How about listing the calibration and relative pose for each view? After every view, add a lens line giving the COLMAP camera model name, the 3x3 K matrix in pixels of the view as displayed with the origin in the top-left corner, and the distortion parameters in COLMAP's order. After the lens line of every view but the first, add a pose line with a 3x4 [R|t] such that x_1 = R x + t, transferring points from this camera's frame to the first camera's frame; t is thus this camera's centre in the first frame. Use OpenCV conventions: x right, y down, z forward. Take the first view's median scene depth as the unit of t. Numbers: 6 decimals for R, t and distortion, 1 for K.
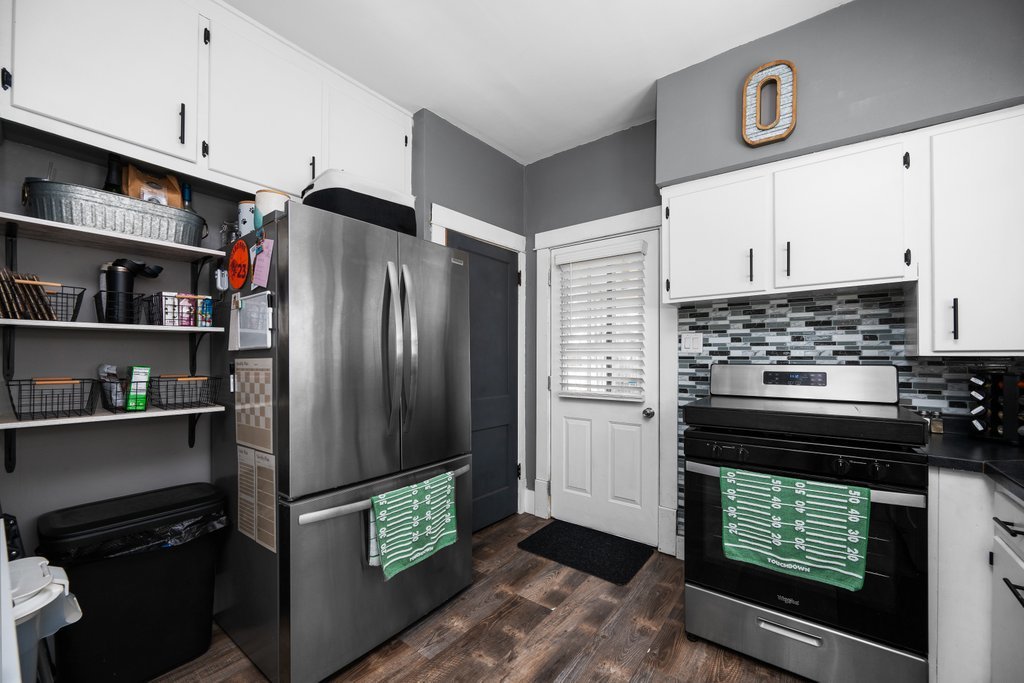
lens RADIAL K [[402.1, 0, 514.6], [0, 402.1, 356.3], [0, 0, 1]] dist [-0.001875, -0.000178]
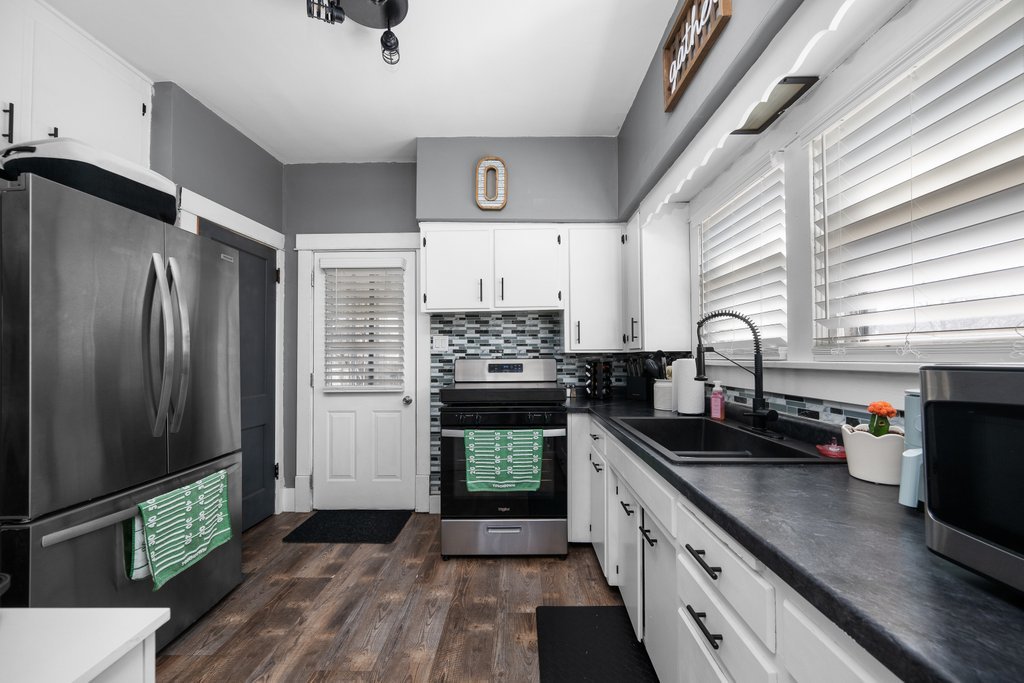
lens RADIAL K [[402.1, 0, 514.4], [0, 402.1, 350.9], [0, 0, 1]] dist [-0.001875, -0.000178]
pose [[0.804903, 0.002042, 0.593403, -0.170134], [0.004210, 0.999949, -0.009151, 0.004956], [-0.593391, 0.009864, 0.804854, -0.228504]]
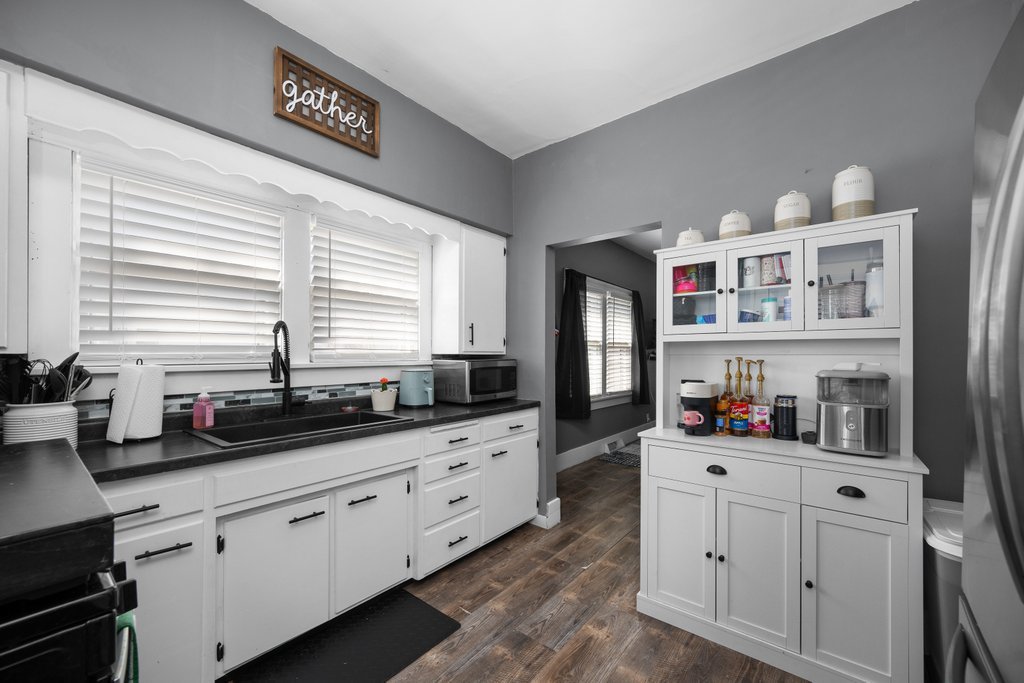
lens RADIAL K [[402.1, 0, 514.5], [0, 402.1, 356.4], [0, 0, 1]] dist [-0.001875, -0.000178]
pose [[-0.999331, -0.002885, 0.036449, 0.089421], [-0.002758, 0.999990, 0.003526, -0.003376], [-0.036459, 0.003423, -0.999329, 1.201393]]
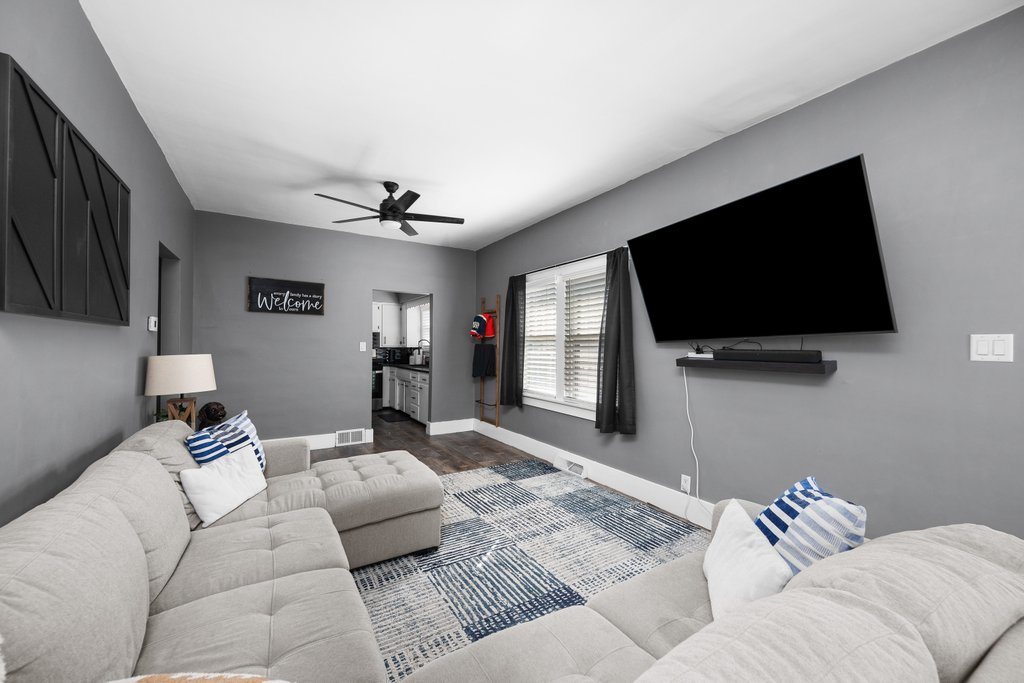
lens RADIAL K [[386.0, 0, 513.6], [0, 386.0, 345.6], [0, 0, 1]] dist [-0.007260, -0.000366]
pose [[0.342906, 0.002933, 0.939365, -2.447610], [-0.010316, 0.999947, 0.000643, -0.033274], [-0.939313, -0.009911, 0.342918, -1.850562]]
